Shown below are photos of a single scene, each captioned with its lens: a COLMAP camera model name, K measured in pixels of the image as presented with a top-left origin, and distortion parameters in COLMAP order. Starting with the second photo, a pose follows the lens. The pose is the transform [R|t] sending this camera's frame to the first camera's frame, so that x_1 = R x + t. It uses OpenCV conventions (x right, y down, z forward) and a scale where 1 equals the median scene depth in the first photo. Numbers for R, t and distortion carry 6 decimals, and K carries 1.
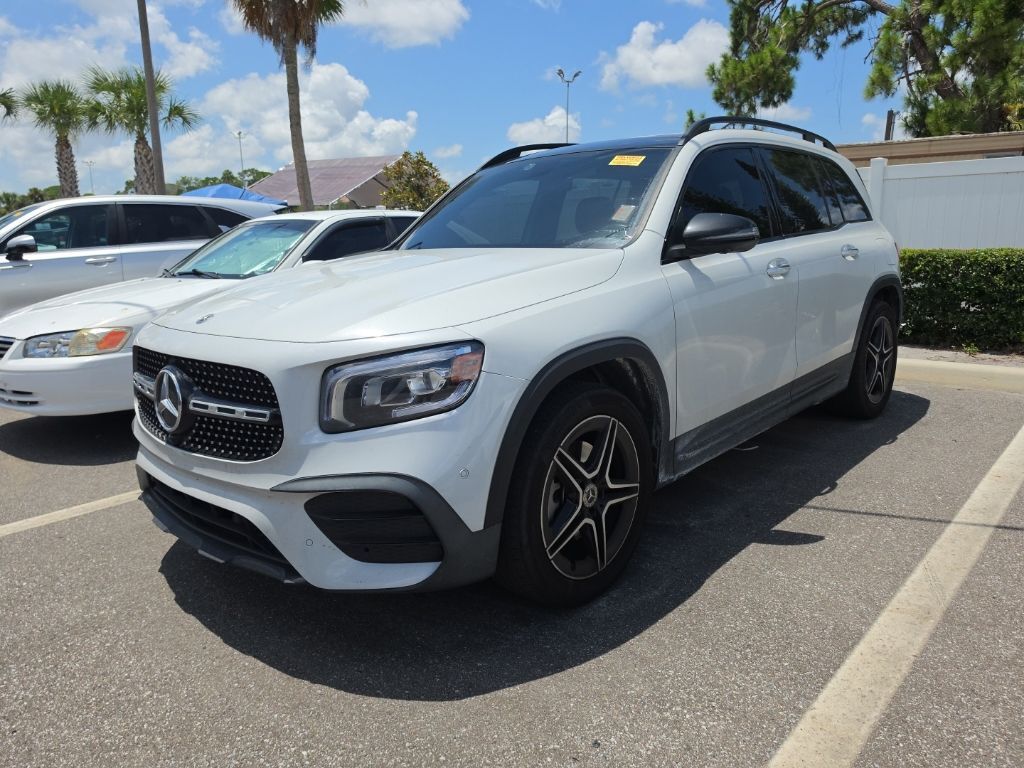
lens RADIAL K [[725.9, 0, 512.0], [0, 725.9, 384.0], [0, 0, 1]] dist [-0.016441, 0.004772]
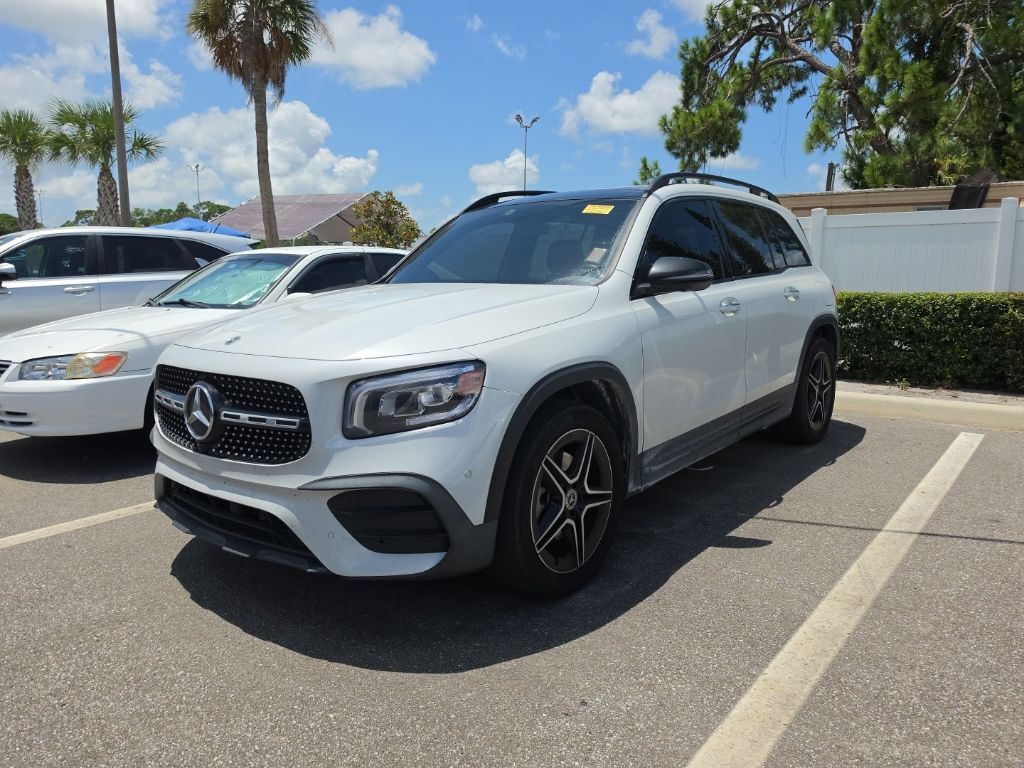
lens RADIAL K [[726.2, 0, 512.0], [0, 726.2, 384.0], [0, 0, 1]] dist [-0.003133, -0.008194]
pose [[0.998010, 0.009601, 0.062326, -0.044395], [-0.006379, 0.998643, -0.051696, 0.024589], [-0.062737, 0.051195, 0.996716, -0.109708]]
